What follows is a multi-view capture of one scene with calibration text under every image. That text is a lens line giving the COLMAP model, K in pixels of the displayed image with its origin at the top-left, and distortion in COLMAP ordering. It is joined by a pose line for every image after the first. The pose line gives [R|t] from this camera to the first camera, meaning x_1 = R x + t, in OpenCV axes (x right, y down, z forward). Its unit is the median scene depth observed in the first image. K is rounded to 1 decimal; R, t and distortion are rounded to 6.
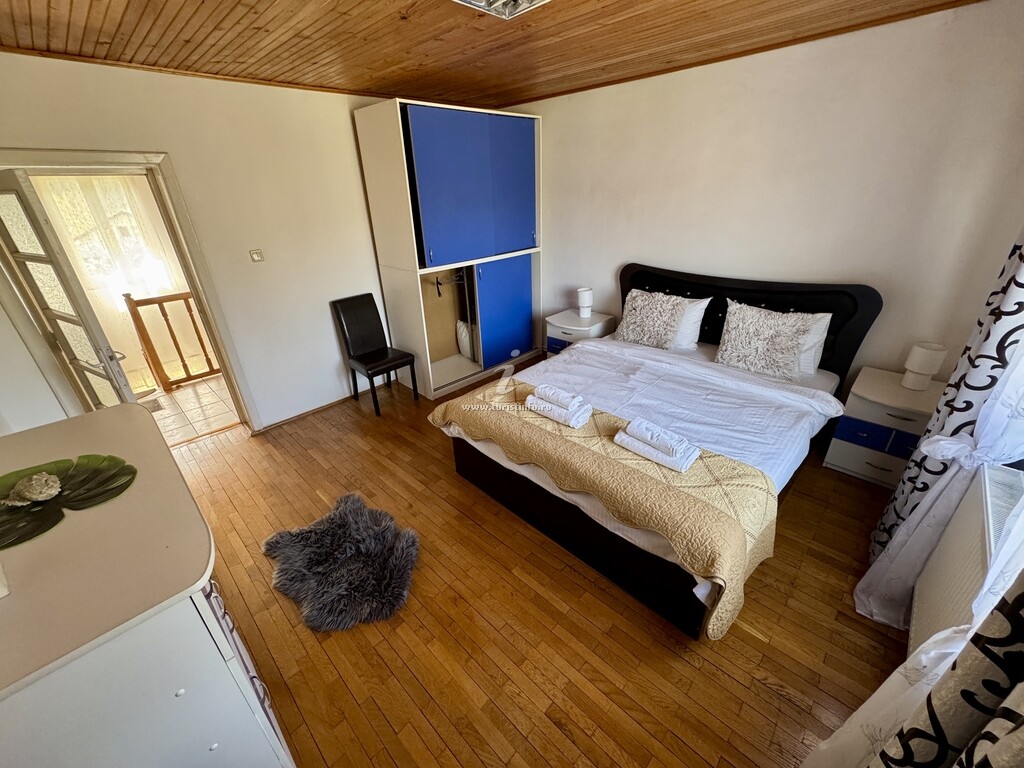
lens RADIAL K [[407.4, 0, 512.0], [0, 407.4, 384.0], [0, 0, 1]] dist [-0.002688, 0.000065]
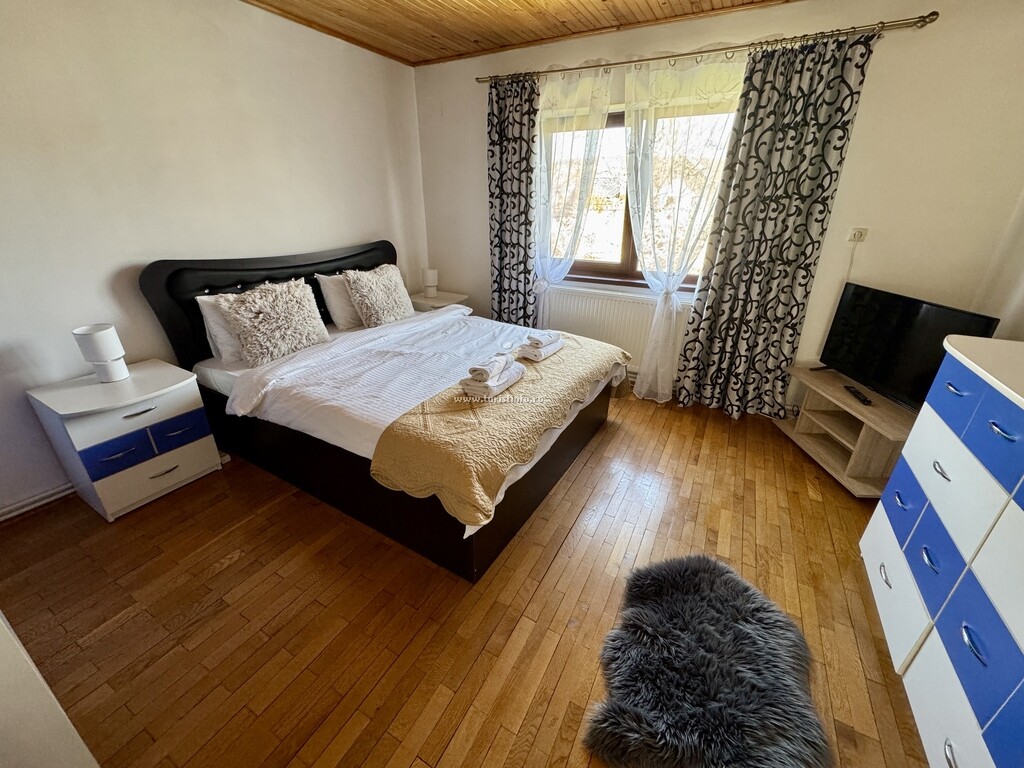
lens RADIAL K [[407.4, 0, 512.0], [0, 407.4, 384.0], [0, 0, 1]] dist [-0.002688, 0.000065]
pose [[-0.257835, -0.358325, 0.897287, -0.584778], [0.417132, 0.796396, 0.437898, -0.254420], [-0.871506, 0.487192, -0.055870, 0.862026]]
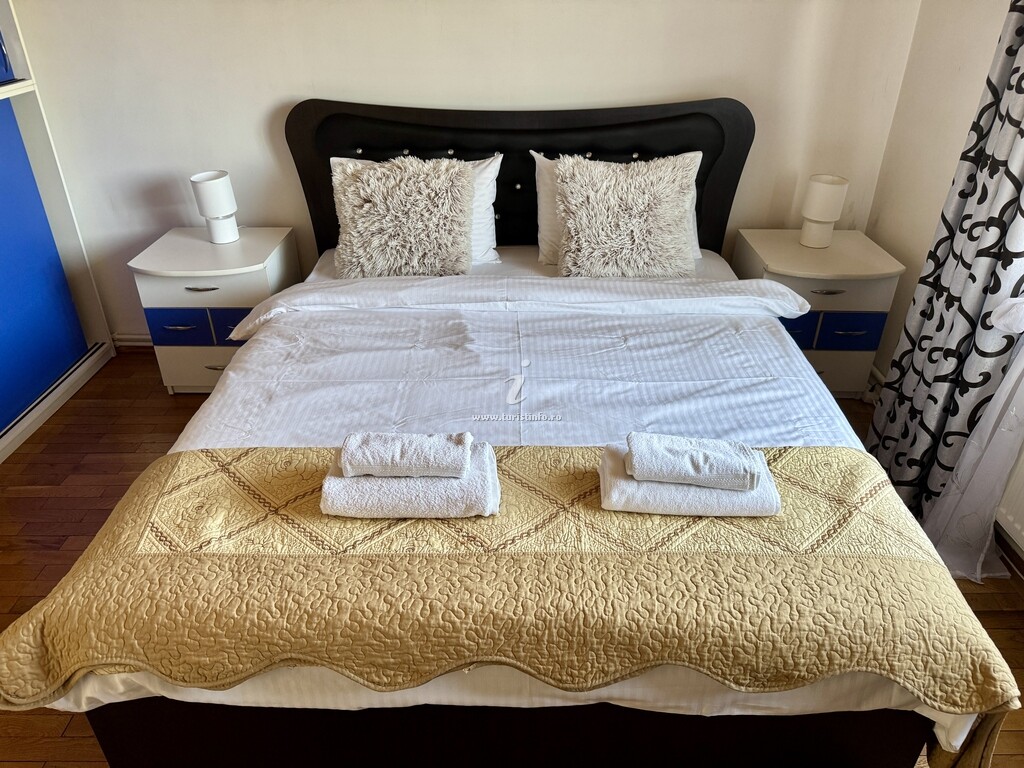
lens RADIAL K [[718.3, 0, 506.0], [0, 718.3, 386.4], [0, 0, 1]] dist [0.115342, -0.207867]
pose [[0.720800, -0.311227, 0.619342, -0.174788], [0.277678, 0.948349, 0.153392, -0.085687], [-0.635092, 0.061413, 0.769991, 0.365530]]
